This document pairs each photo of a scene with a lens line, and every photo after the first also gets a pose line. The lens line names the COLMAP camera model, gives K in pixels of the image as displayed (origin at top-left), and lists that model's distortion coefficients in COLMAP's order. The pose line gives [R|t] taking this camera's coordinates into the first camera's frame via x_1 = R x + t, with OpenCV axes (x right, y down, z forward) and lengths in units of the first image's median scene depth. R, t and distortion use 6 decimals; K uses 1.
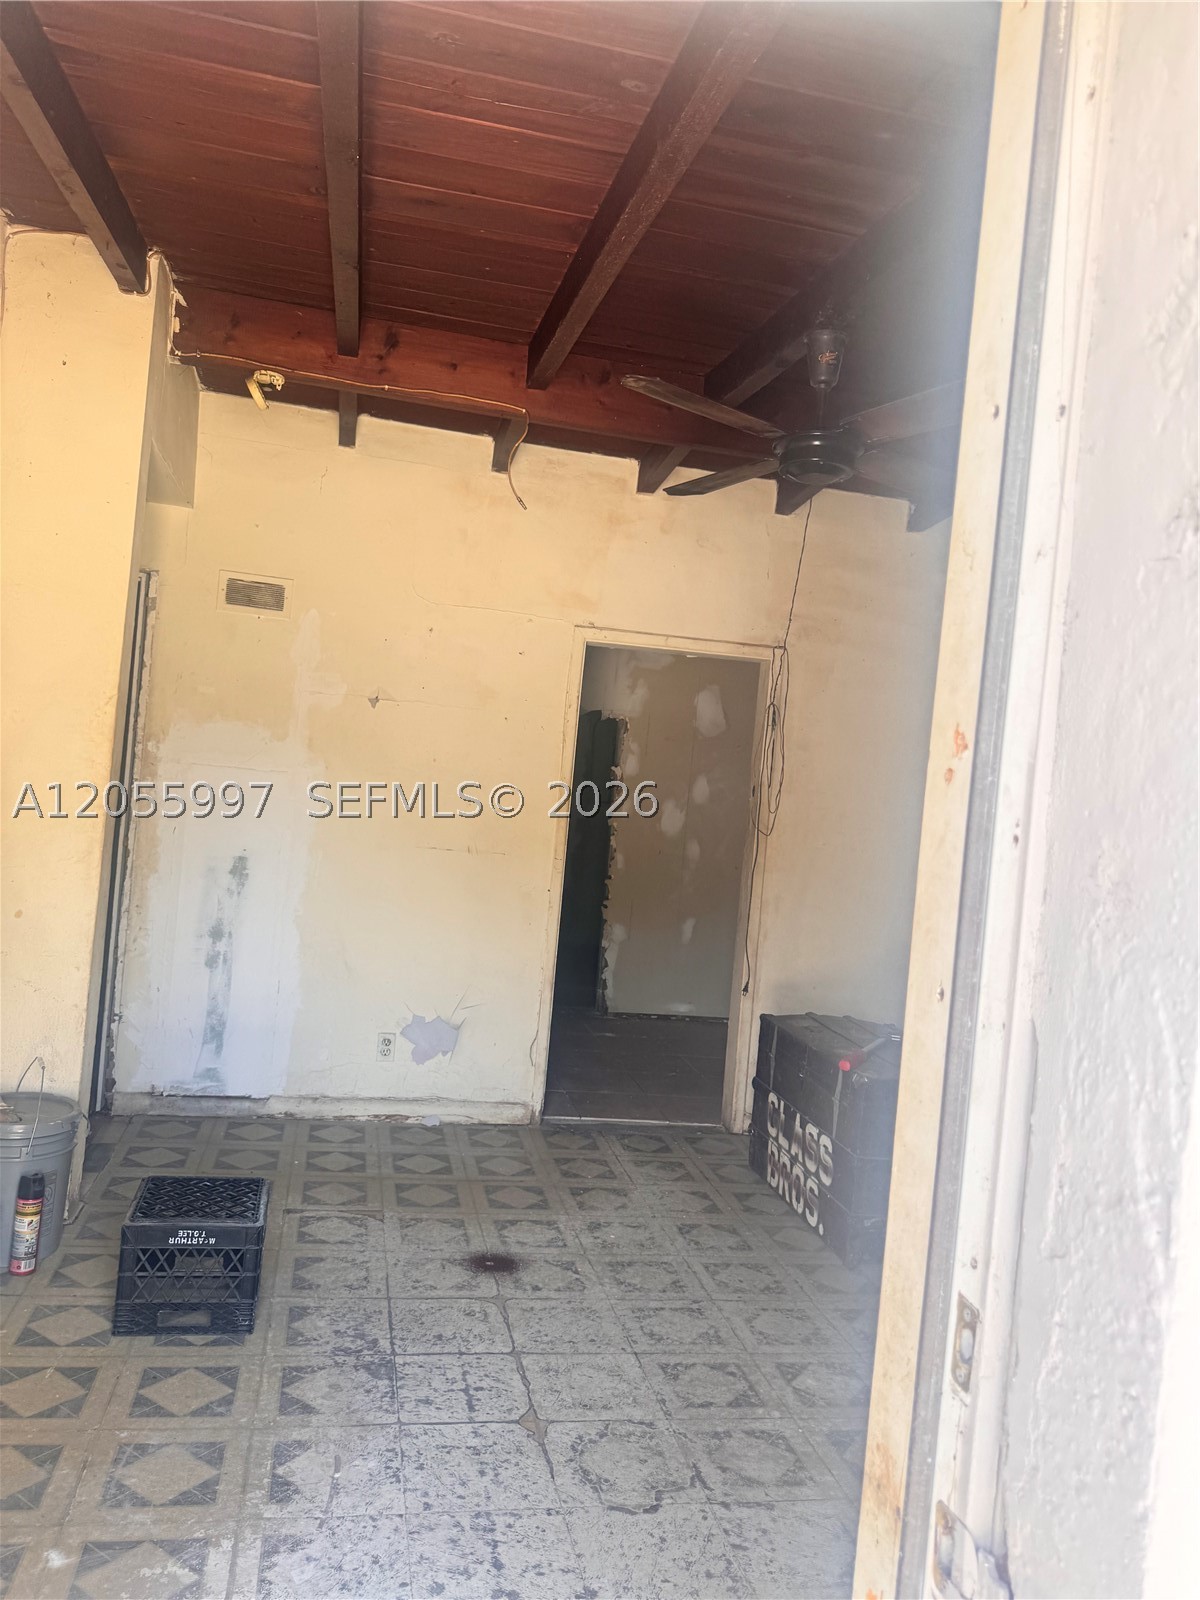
lens RADIAL K [[1227.1, 0, 598.5], [0, 1227.1, 759.9], [0, 0, 1]] dist [0.057624, -0.036640]
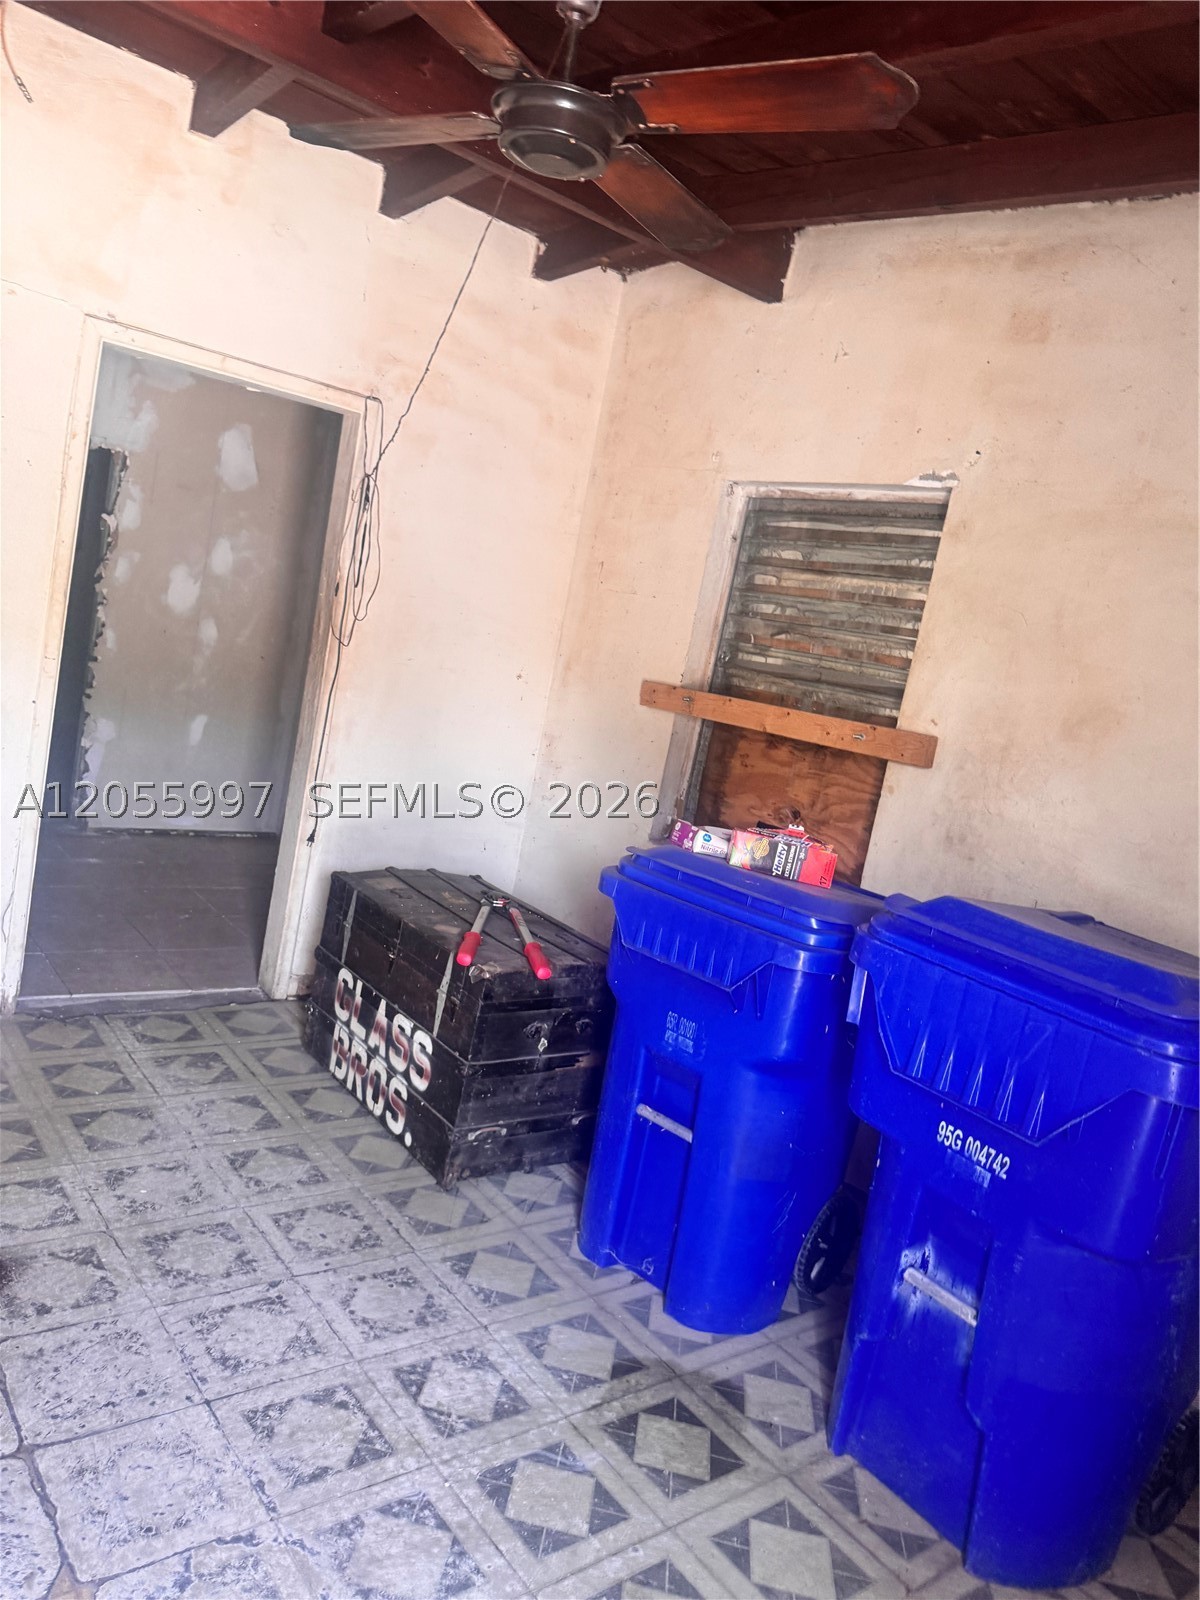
lens RADIAL K [[1227.1, 0, 598.5], [0, 1227.1, 759.9], [0, 0, 1]] dist [0.057624, -0.036640]
pose [[0.901722, 0.025739, 0.431550, -0.067161], [-0.113161, 0.977475, 0.178150, -0.029383], [-0.417243, -0.209476, 0.884323, 0.268740]]
